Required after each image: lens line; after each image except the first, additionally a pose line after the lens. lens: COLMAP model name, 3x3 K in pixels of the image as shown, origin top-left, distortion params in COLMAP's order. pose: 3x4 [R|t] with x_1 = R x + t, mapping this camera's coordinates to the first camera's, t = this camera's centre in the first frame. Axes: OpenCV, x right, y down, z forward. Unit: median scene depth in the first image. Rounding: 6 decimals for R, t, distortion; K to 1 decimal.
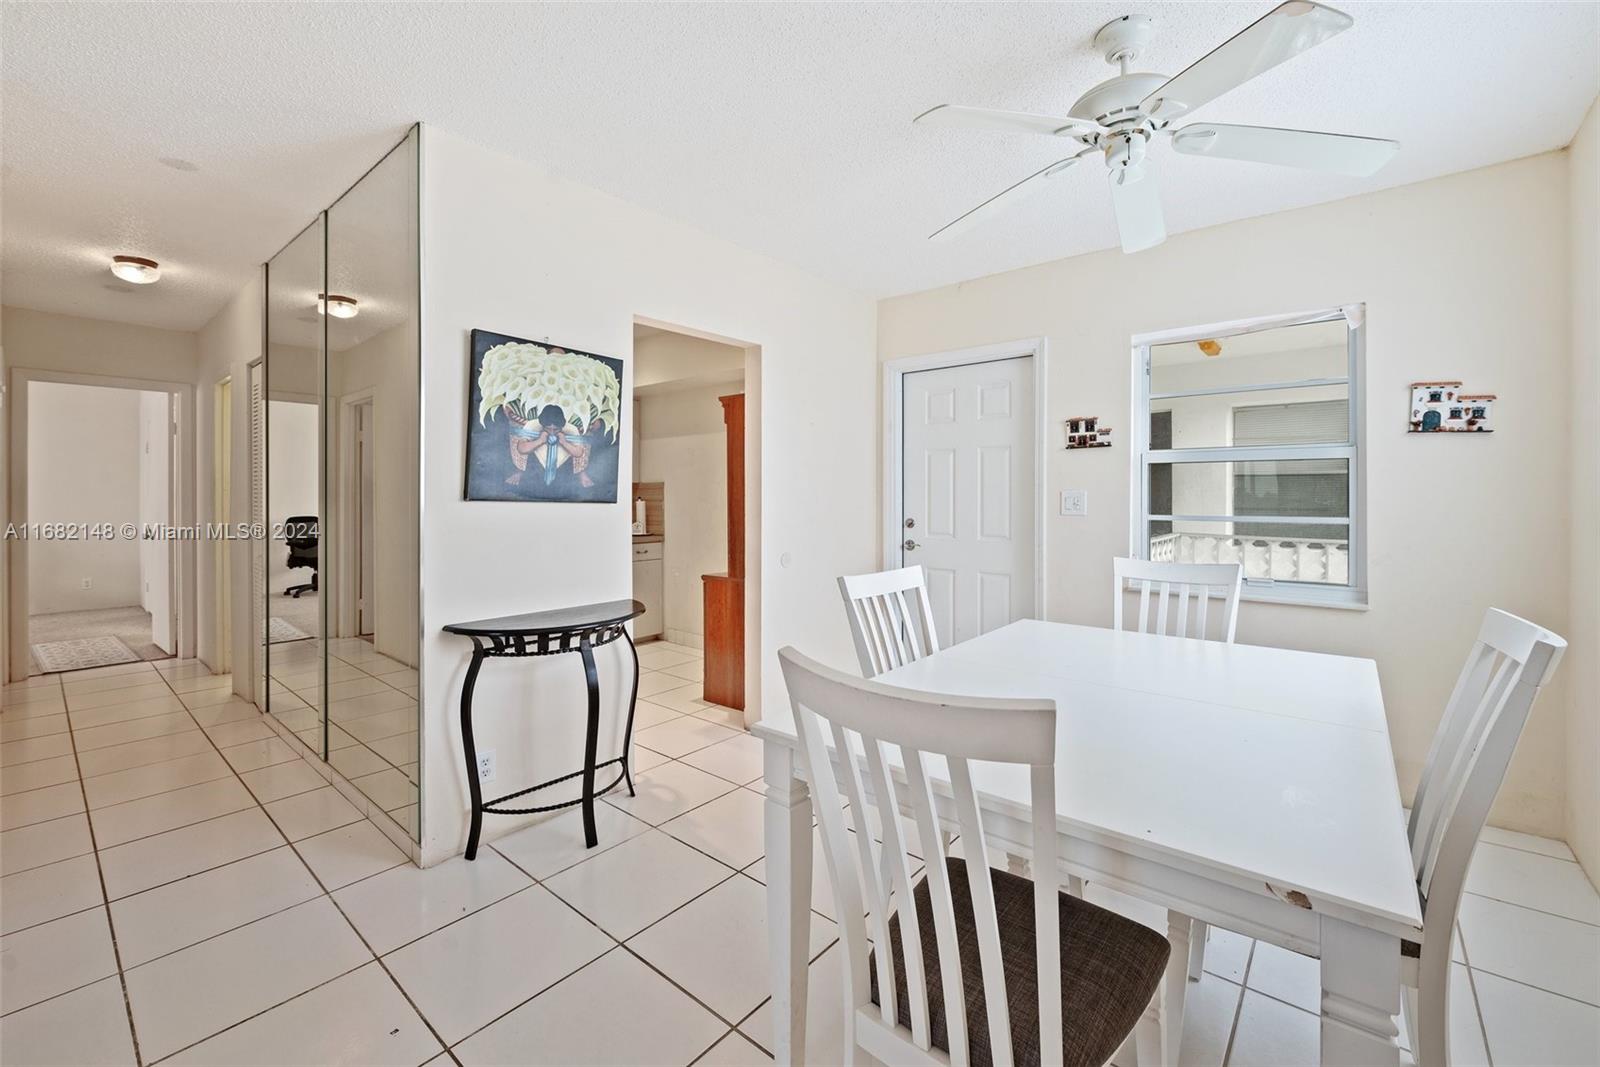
lens RADIAL K [[661.9, 0, 800.9], [0, 661.9, 499.4], [0, 0, 1]] dist [-0.007034, -0.000804]
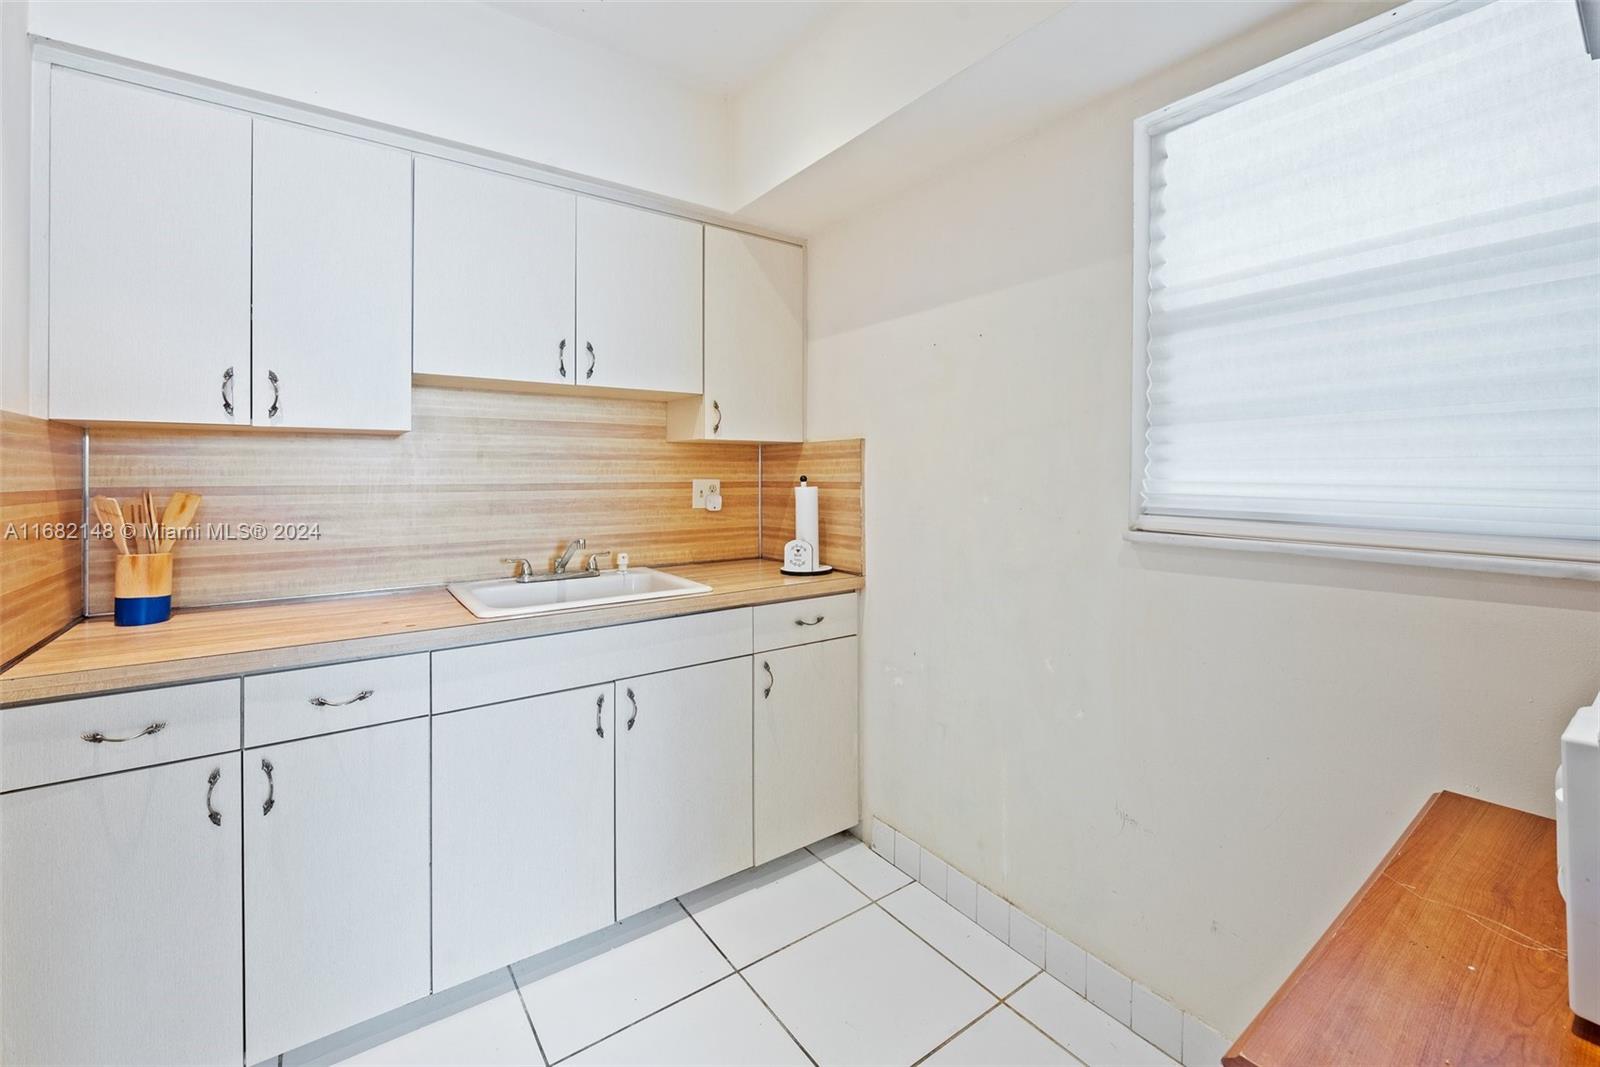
lens RADIAL K [[661.9, 0, 808.5], [0, 661.9, 477.1], [0, 0, 1]] dist [-0.007034, -0.000804]
pose [[0.972771, 0.005630, -0.231700, -0.236087], [-0.005836, 0.999983, -0.000204, -0.004983], [0.231695, 0.001550, 0.972787, 0.971837]]
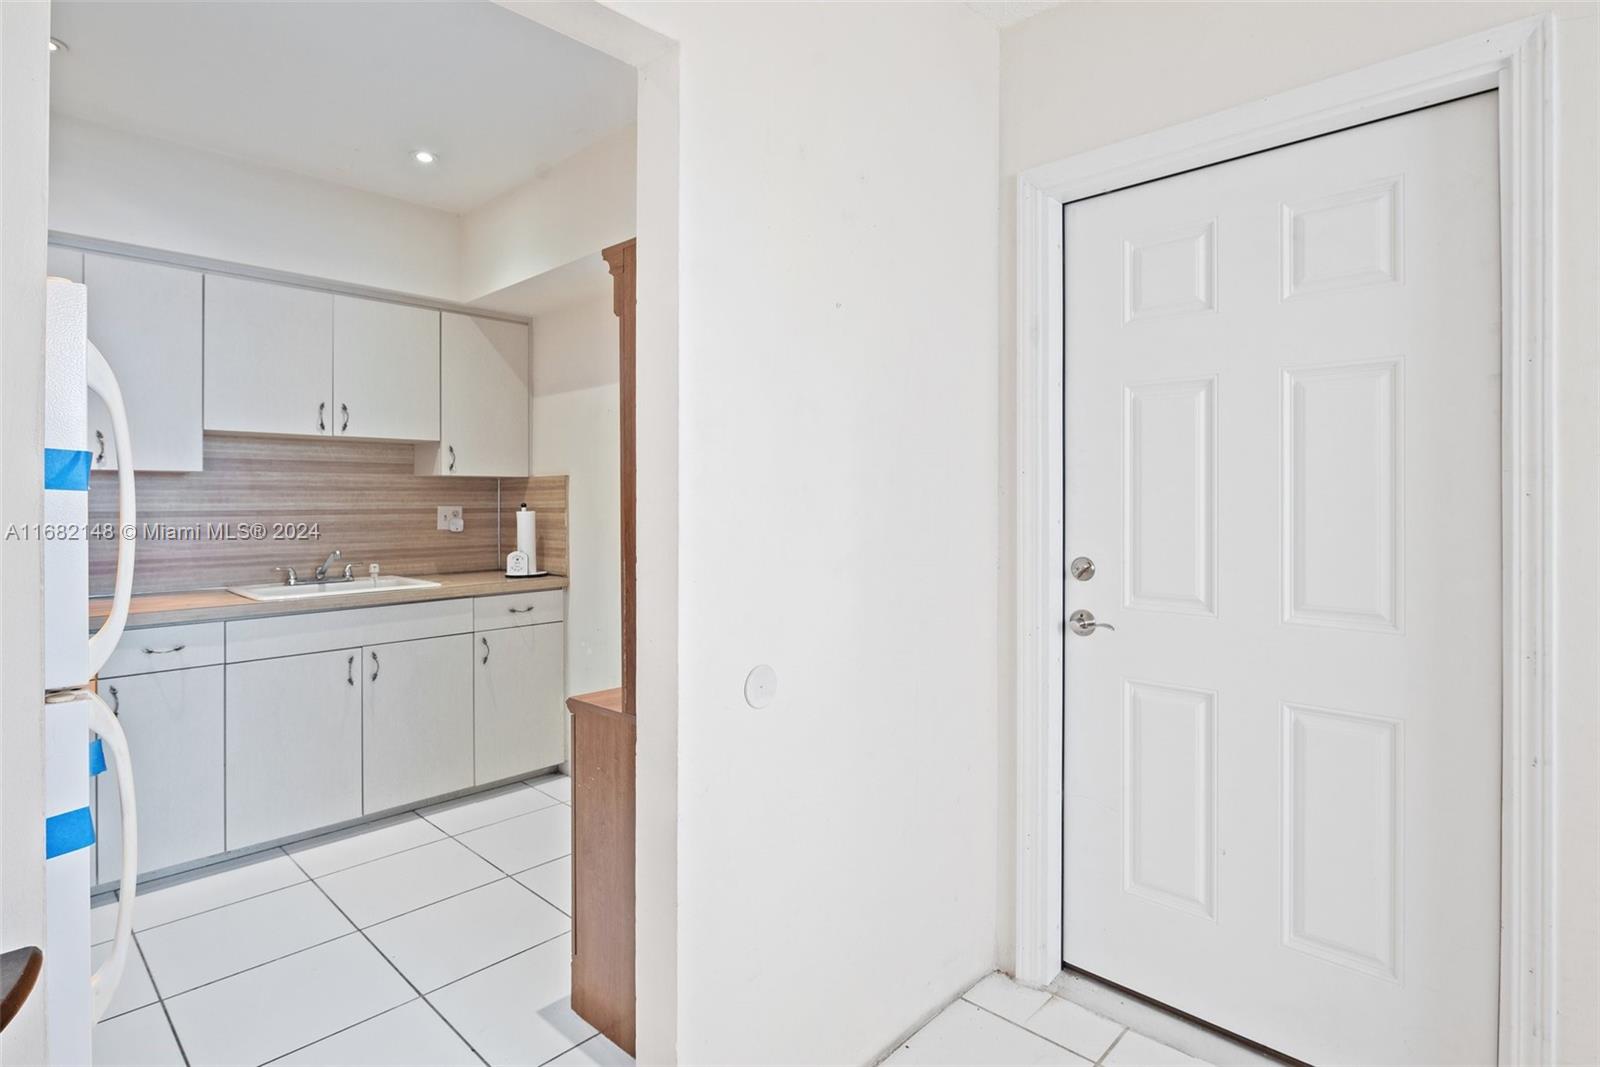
lens RADIAL K [[801.3, 0, 808.5], [0, 801.3, 500.9], [0, 0, 1]] dist [-0.002075, -0.001067]
pose [[0.998873, 0.000927, -0.047450, 0.023181], [-0.001233, 0.999979, -0.006431, -0.002939], [0.047443, 0.006482, 0.998853, 0.590780]]
